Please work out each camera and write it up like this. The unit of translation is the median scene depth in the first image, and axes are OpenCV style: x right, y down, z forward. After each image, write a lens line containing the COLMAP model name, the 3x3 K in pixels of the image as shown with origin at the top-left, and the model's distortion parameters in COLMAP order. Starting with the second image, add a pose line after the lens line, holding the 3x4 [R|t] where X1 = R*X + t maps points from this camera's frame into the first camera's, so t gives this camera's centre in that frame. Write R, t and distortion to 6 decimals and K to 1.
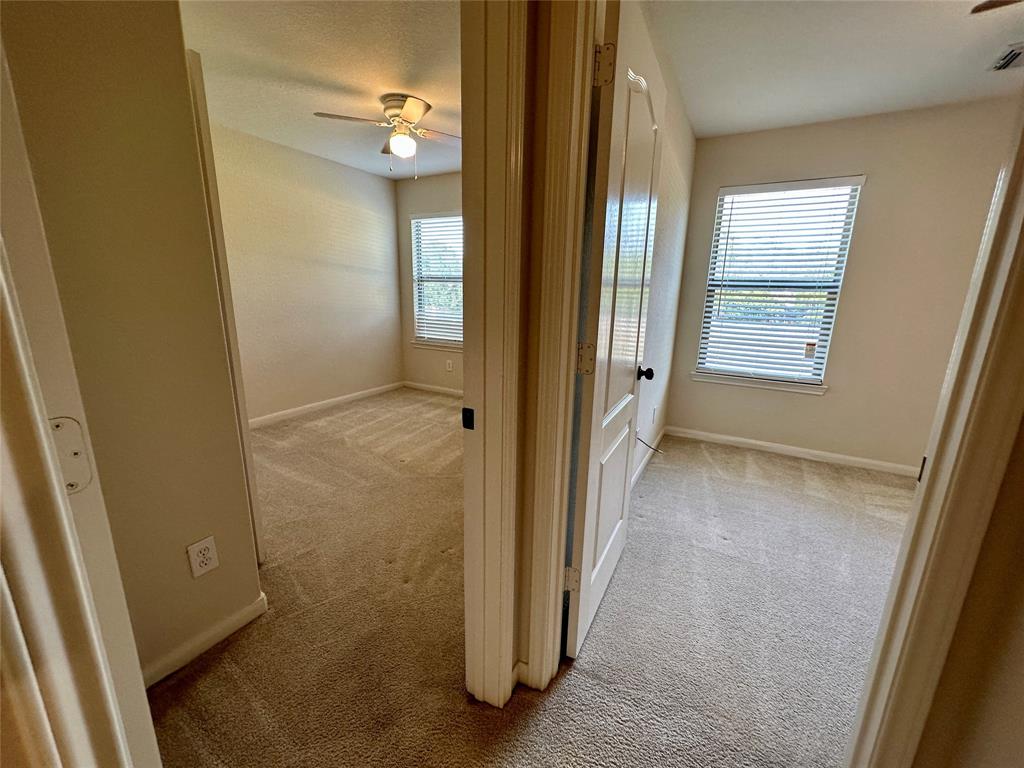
lens RADIAL K [[409.8, 0, 512.9], [0, 409.8, 384.5], [0, 0, 1]] dist [-0.001485, -0.000335]
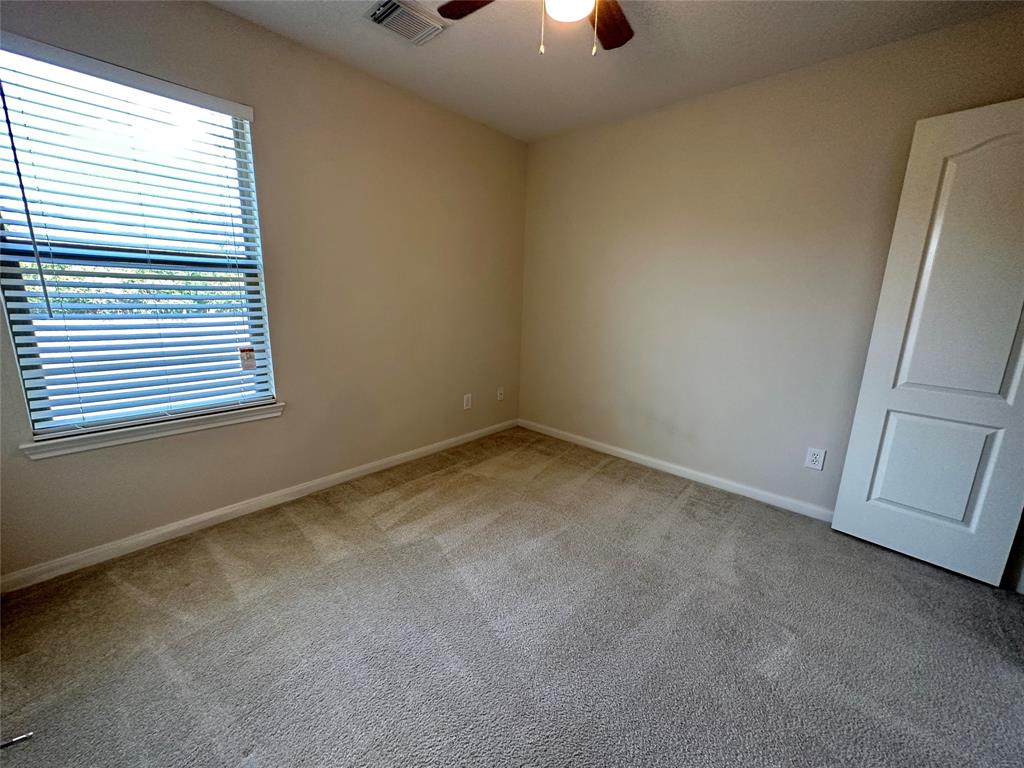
lens RADIAL K [[409.8, 0, 512.9], [0, 409.8, 384.5], [0, 0, 1]] dist [-0.001485, -0.000335]
pose [[0.221905, -0.227404, 0.948180, 0.139458], [0.194806, 0.963159, 0.185406, -0.070328], [-0.955410, 0.143568, 0.258030, 0.343632]]
